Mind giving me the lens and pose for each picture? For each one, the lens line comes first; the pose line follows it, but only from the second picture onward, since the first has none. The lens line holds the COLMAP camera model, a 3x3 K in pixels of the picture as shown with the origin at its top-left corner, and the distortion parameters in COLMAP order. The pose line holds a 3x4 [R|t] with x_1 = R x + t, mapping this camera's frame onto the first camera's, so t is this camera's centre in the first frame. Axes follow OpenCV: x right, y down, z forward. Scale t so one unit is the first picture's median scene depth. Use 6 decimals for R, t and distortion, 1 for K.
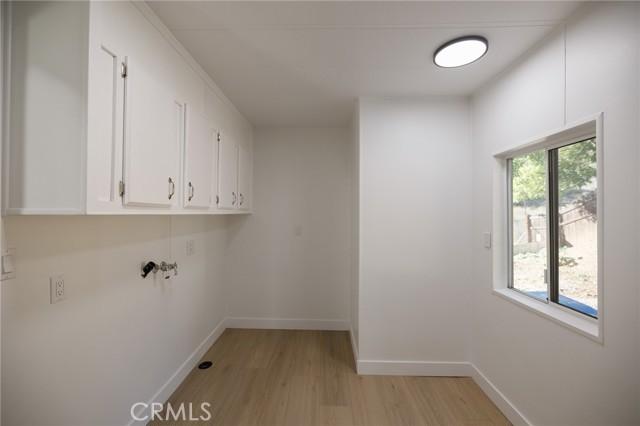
lens RADIAL K [[266.9, 0, 319.4], [0, 266.9, 212.1], [0, 0, 1]] dist [0.003821, -0.000385]
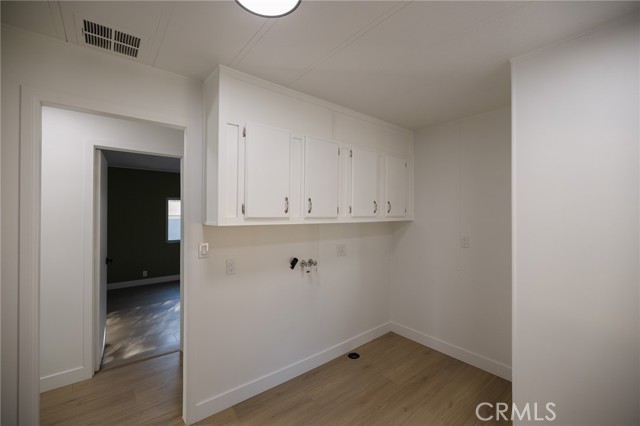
lens RADIAL K [[266.9, 0, 319.6], [0, 266.9, 212.6], [0, 0, 1]] dist [0.003821, -0.000385]
pose [[0.644860, -0.005782, -0.764279, 0.387347], [0.004317, 0.999983, -0.003923, -0.030058], [0.764289, -0.000770, 0.644874, 0.182851]]
